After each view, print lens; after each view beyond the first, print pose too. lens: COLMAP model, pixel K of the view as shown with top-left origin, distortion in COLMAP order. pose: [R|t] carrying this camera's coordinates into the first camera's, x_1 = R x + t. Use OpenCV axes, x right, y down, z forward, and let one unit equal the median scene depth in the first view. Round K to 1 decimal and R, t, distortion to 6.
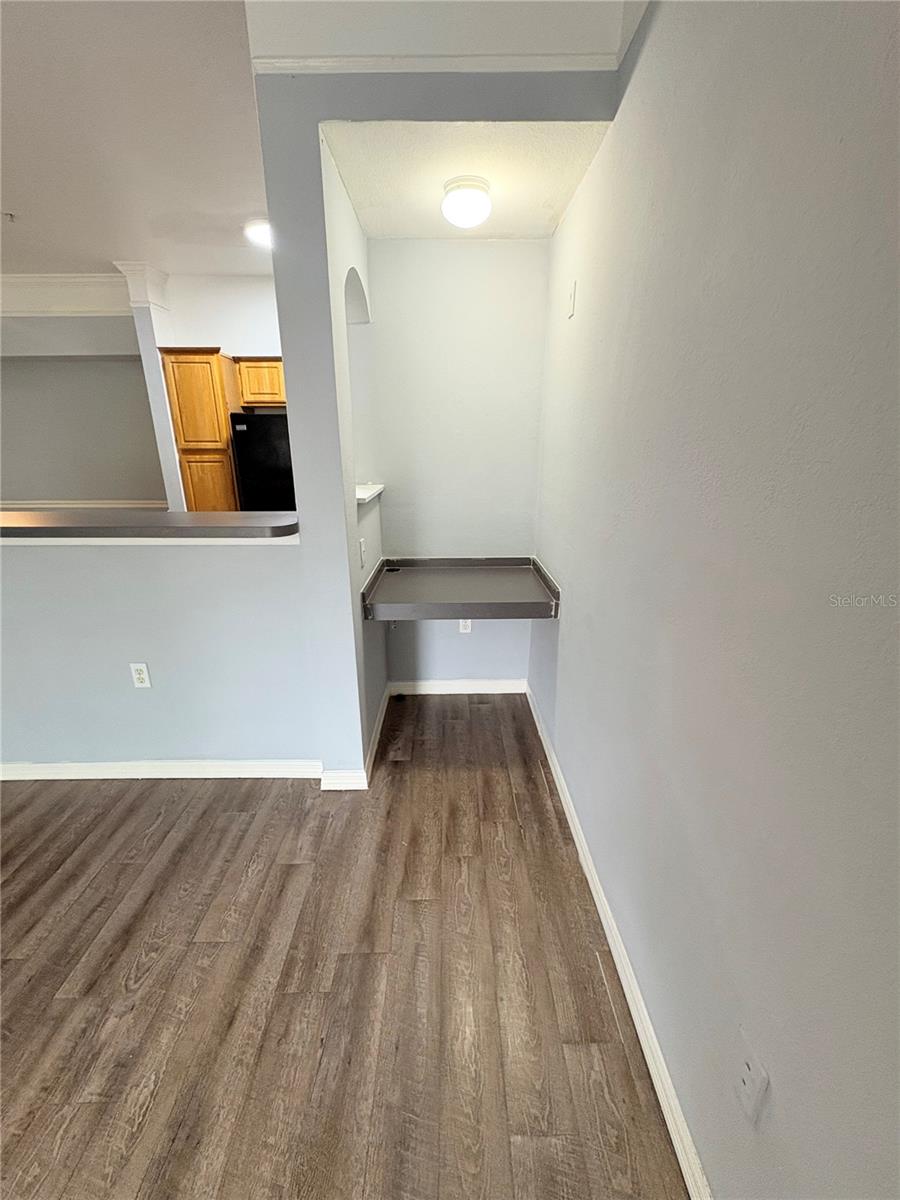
lens RADIAL K [[479.7, 0, 453.9], [0, 479.7, 599.3], [0, 0, 1]] dist [-0.000935, 0.000262]
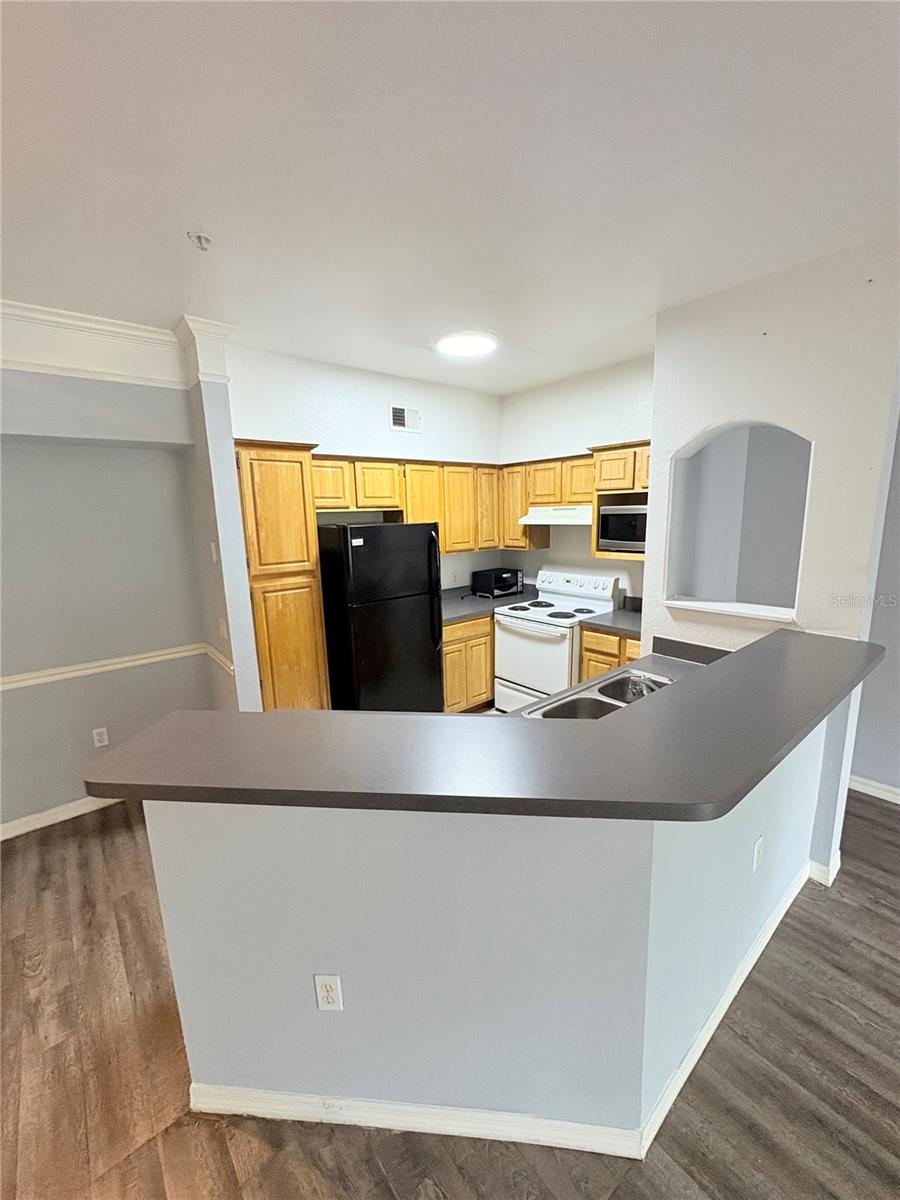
lens RADIAL K [[479.7, 0, 451.6], [0, 479.7, 598.0], [0, 0, 1]] dist [-0.000935, 0.000262]
pose [[0.774262, -0.129728, 0.619426, -1.097735], [0.216810, 0.973909, -0.067037, -0.242835], [-0.594569, 0.186202, 0.782187, 0.410567]]
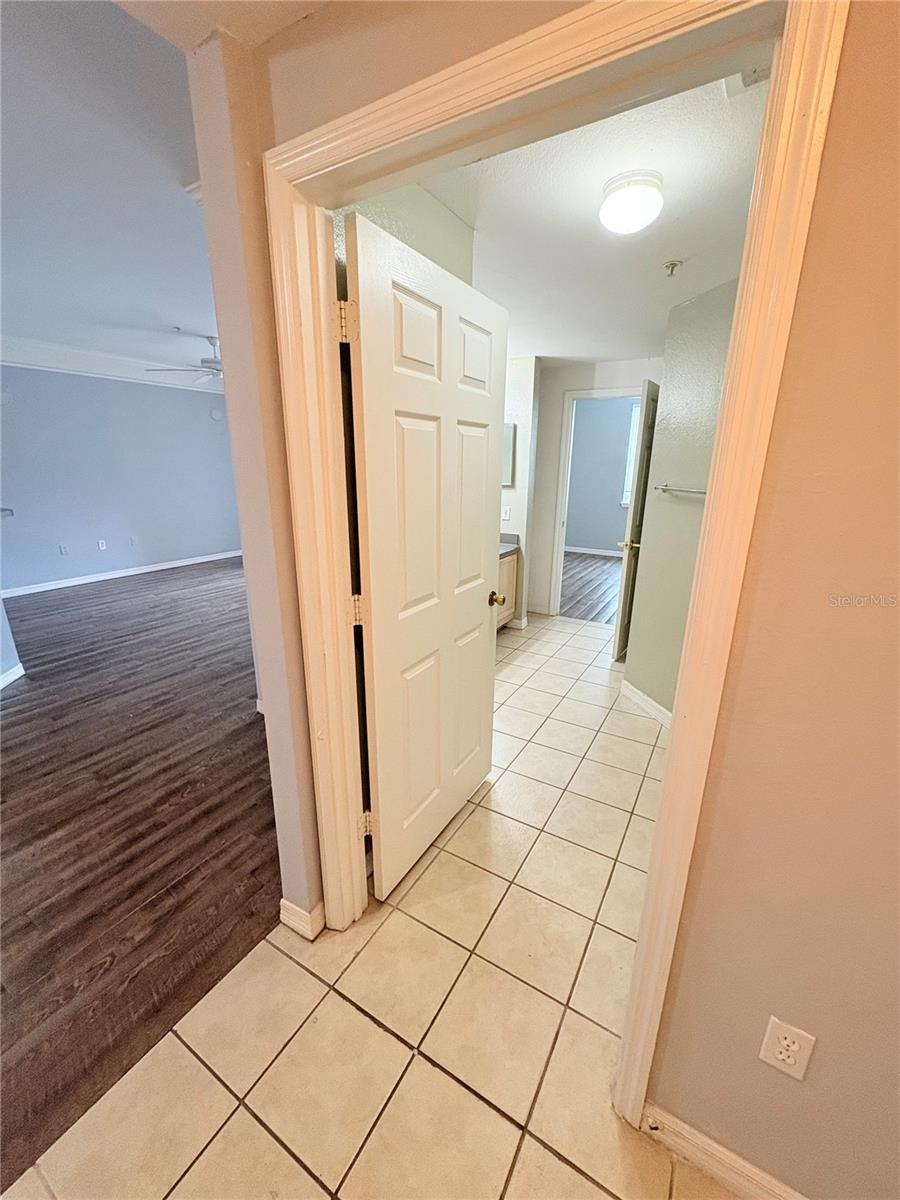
lens RADIAL K [[479.7, 0, 452.7], [0, 479.7, 599.8], [0, 0, 1]] dist [-0.000935, 0.000262]
pose [[-0.850281, -0.149045, 0.504786, -2.274476], [0.159060, 0.841459, 0.516378, -0.333083], [-0.501720, 0.519357, -0.691769, 0.965100]]
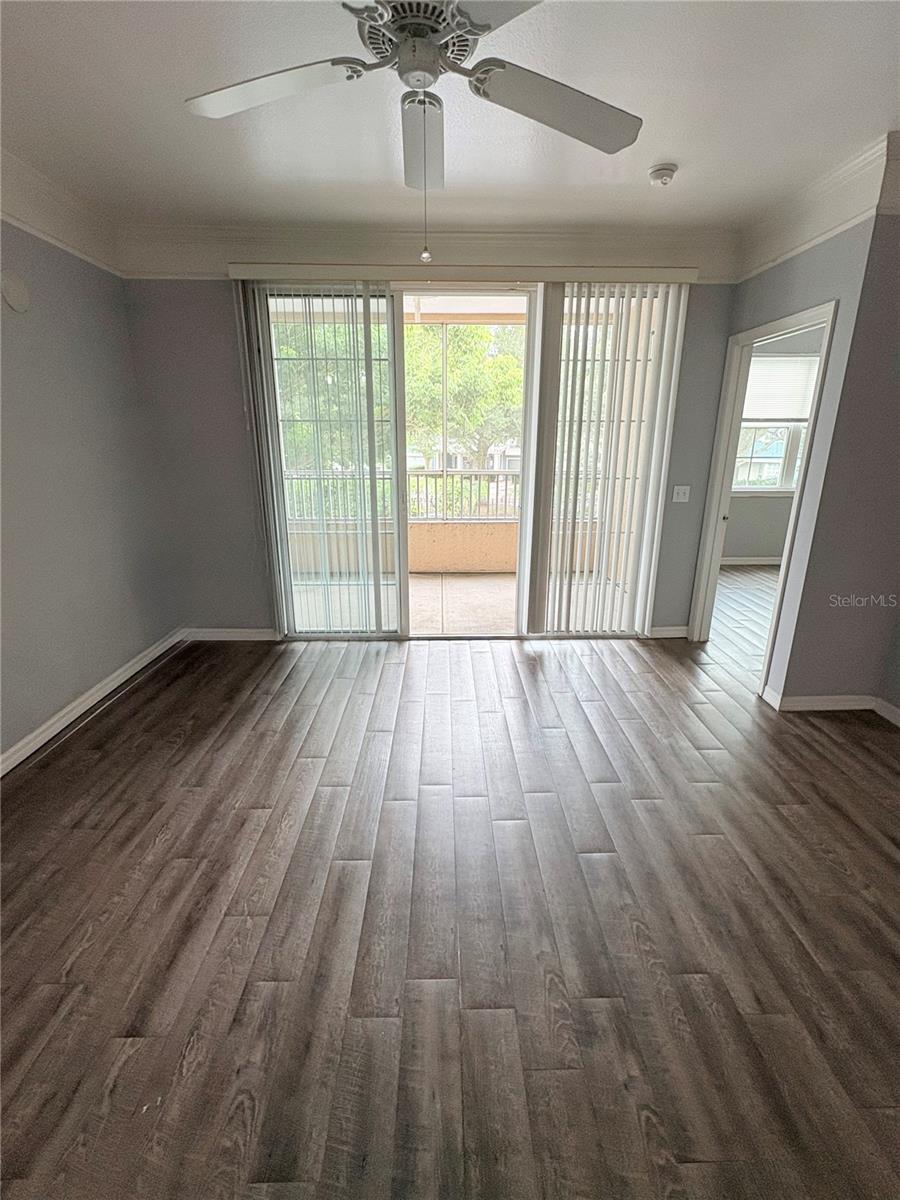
lens RADIAL K [[544.5, 0, 451.4], [0, 544.5, 602.2], [0, 0, 1]] dist [0.001004, -0.000211]
pose [[-0.999980, 0.005090, -0.003804, -0.542029], [0.001977, 0.818178, 0.574961, -0.148514], [0.006039, 0.574942, -0.818172, 0.392893]]
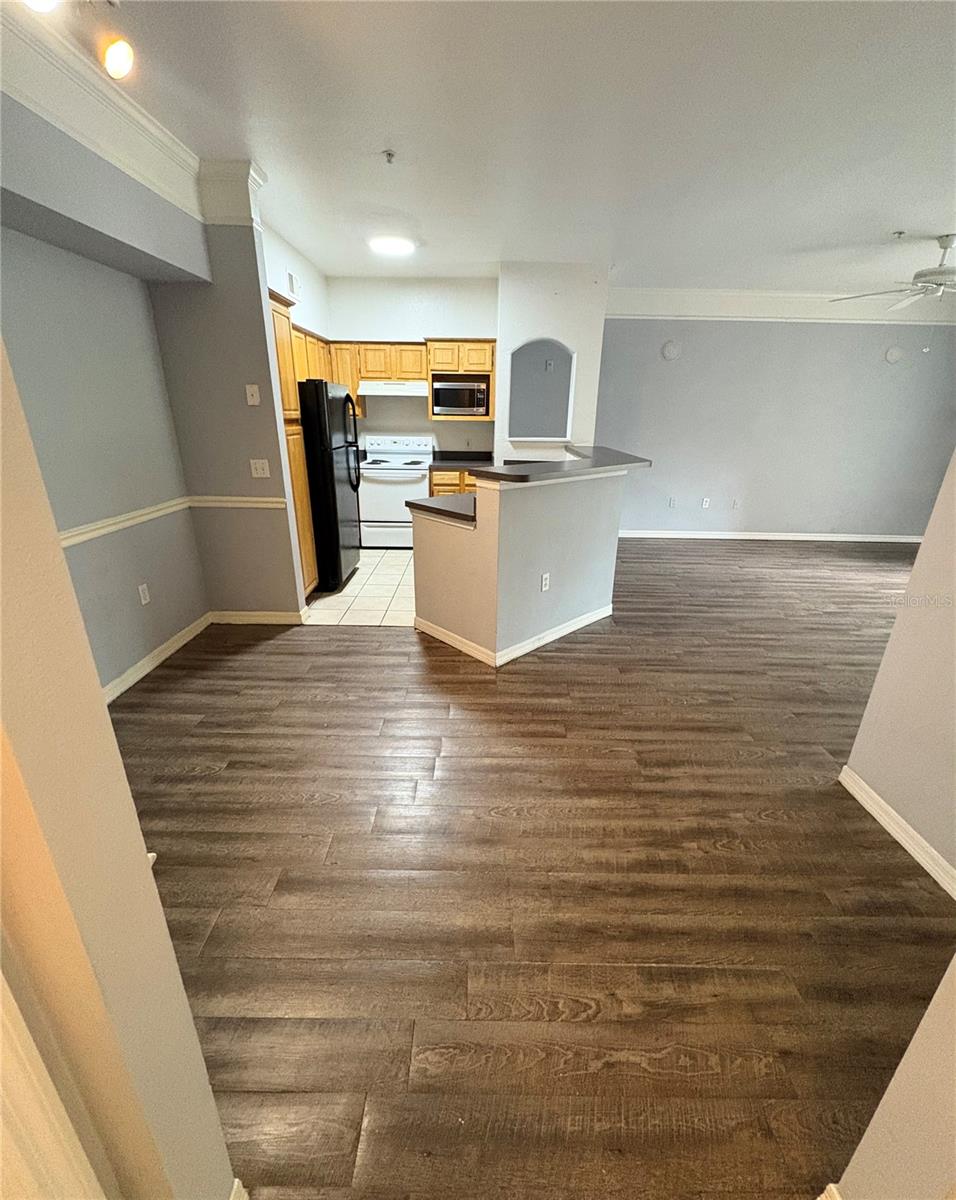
lens RADIAL K [[508.4, 0, 478.4], [0, 508.4, 599.5], [0, 0, 1]] dist [-0.000684, -0.000711]
pose [[0.016500, -0.346268, 0.937990, -2.055887], [0.292507, 0.898748, 0.326636, -0.314784], [-0.956121, 0.268979, 0.116115, 0.940914]]
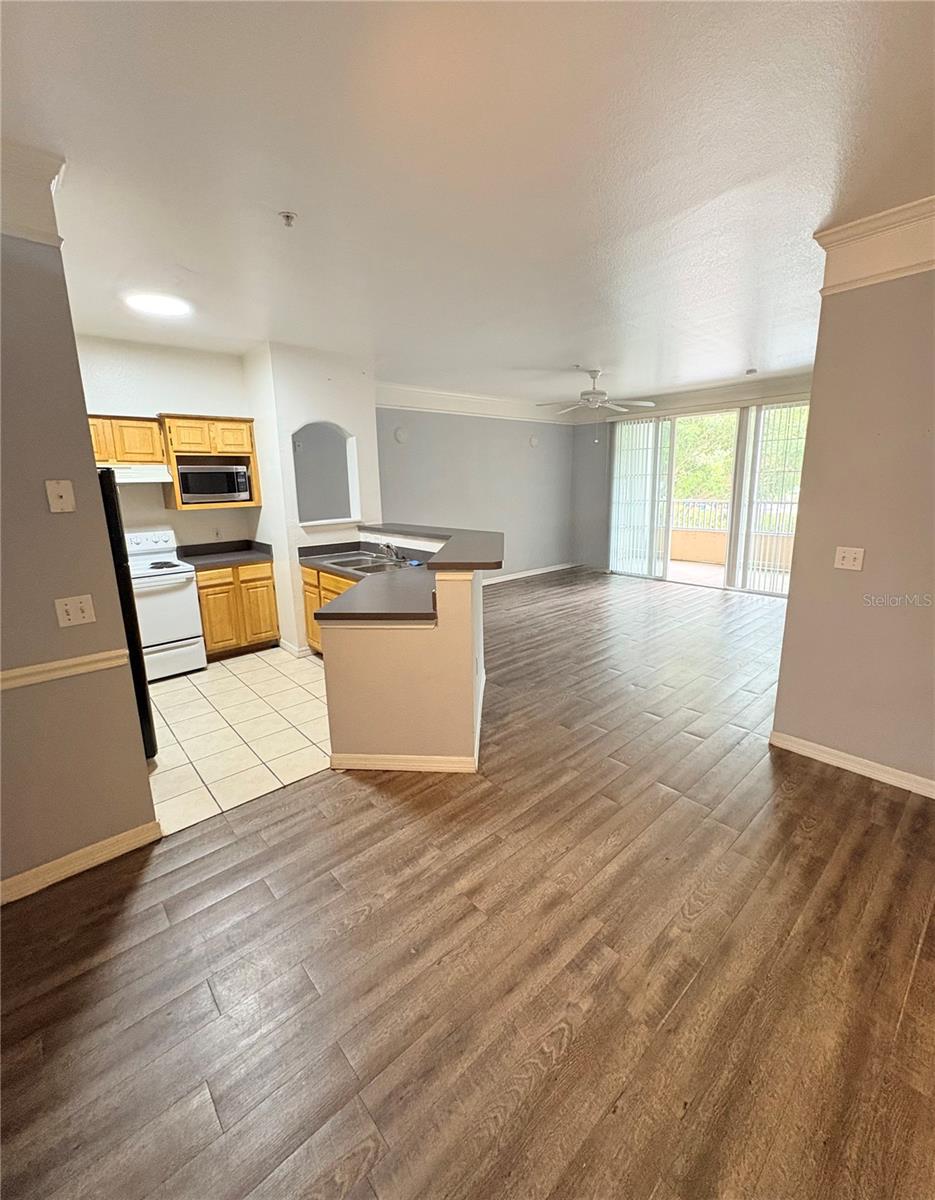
lens RADIAL K [[498.2, 0, 468.4], [0, 498.2, 575.7], [0, 0, 1]] dist [-0.002113, -0.000173]
pose [[-0.654590, -0.125569, 0.745482, -1.729451], [0.255924, 0.891077, 0.374813, -0.514727], [-0.711347, 0.436136, -0.551154, 1.450110]]
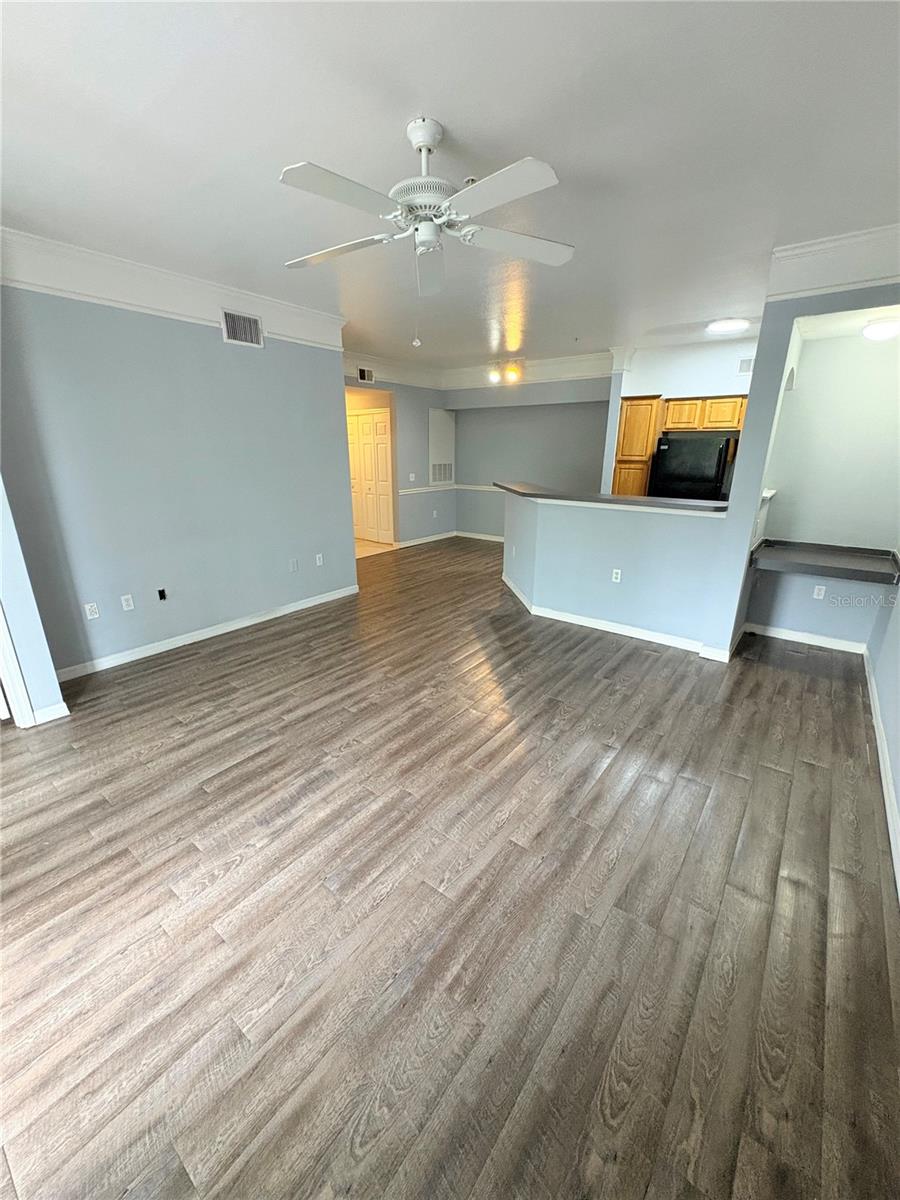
lens RADIAL K [[479.7, 0, 450.3], [0, 479.7, 599.8], [0, 0, 1]] dist [-0.000935, 0.000262]
pose [[0.785146, 0.195130, -0.587767, 0.004897], [-0.197818, 0.978366, 0.060557, 0.196409], [0.586868, 0.068725, 0.806761, -0.747777]]
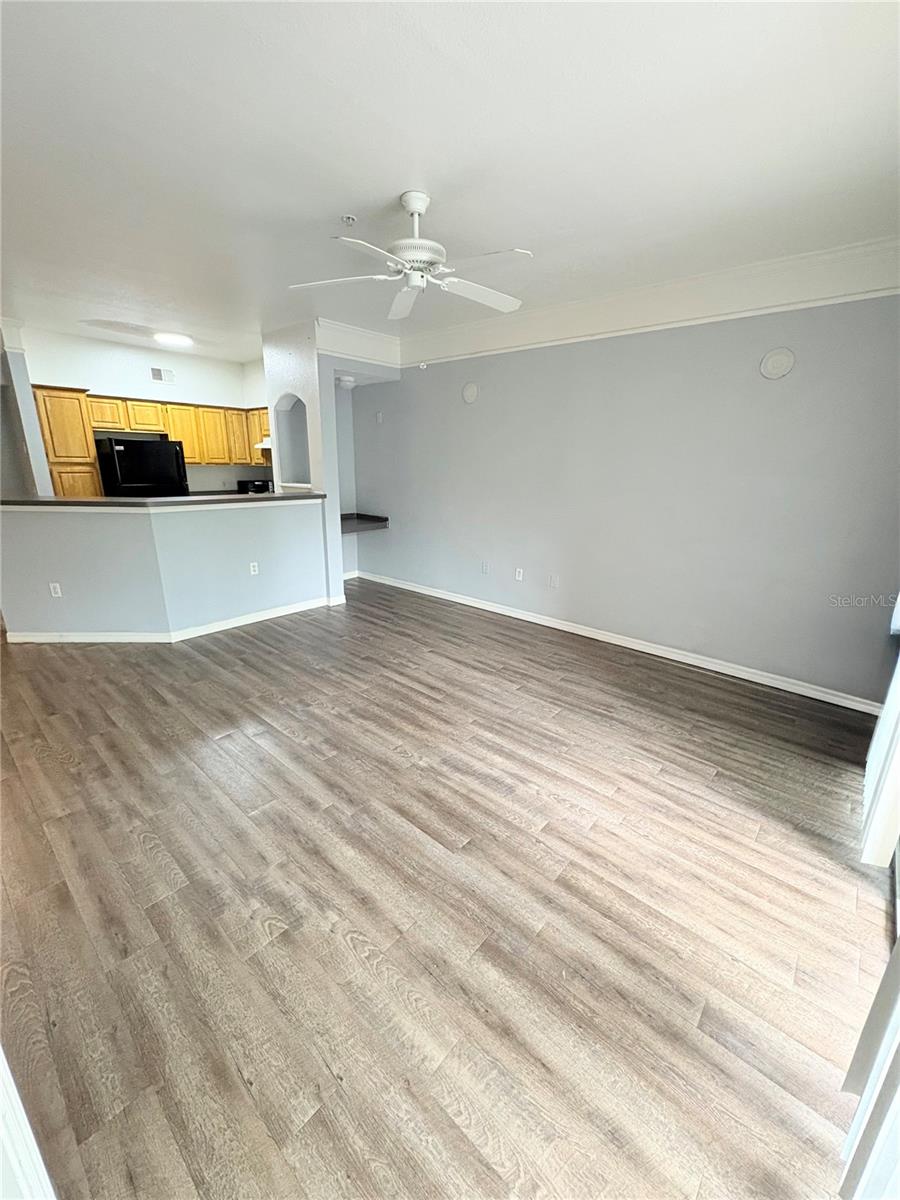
lens RADIAL K [[479.7, 0, 451.8], [0, 479.7, 600.5], [0, 0, 1]] dist [-0.000935, 0.000262]
pose [[0.667417, -0.194531, 0.718827, -1.184513], [0.208475, 0.975489, 0.070425, 0.240505], [-0.714908, 0.102855, 0.691612, -0.823558]]
